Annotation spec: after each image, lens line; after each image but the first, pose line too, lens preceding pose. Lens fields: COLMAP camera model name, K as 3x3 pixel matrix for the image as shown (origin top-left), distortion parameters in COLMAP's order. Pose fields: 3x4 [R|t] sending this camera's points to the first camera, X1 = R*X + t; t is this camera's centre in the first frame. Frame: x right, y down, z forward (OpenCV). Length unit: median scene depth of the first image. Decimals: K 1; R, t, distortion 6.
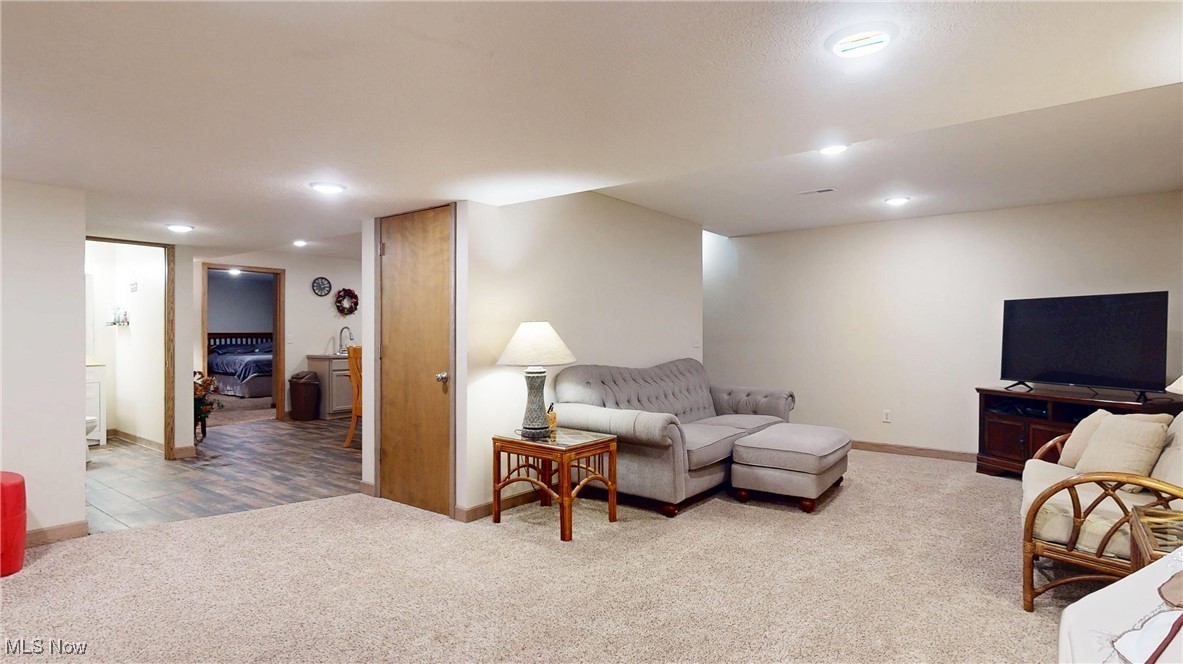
lens RADIAL K [[600.2, 0, 589.0], [0, 600.2, 334.2], [0, 0, 1]] dist [-0.006962, -0.000636]
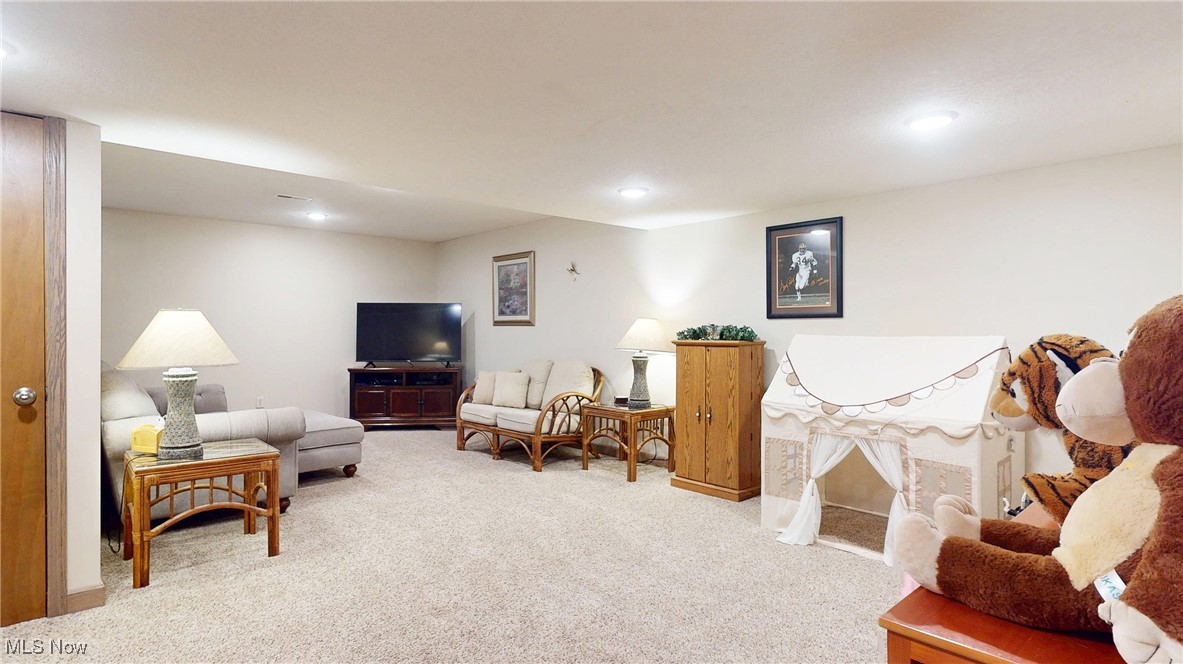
lens RADIAL K [[600.2, 0, 588.3], [0, 600.2, 330.5], [0, 0, 1]] dist [-0.006962, -0.000636]
pose [[0.180812, -0.003332, 0.983512, -0.759096], [0.000157, 0.999994, 0.003359, 0.002159], [-0.983518, -0.000453, 0.180811, 0.336641]]
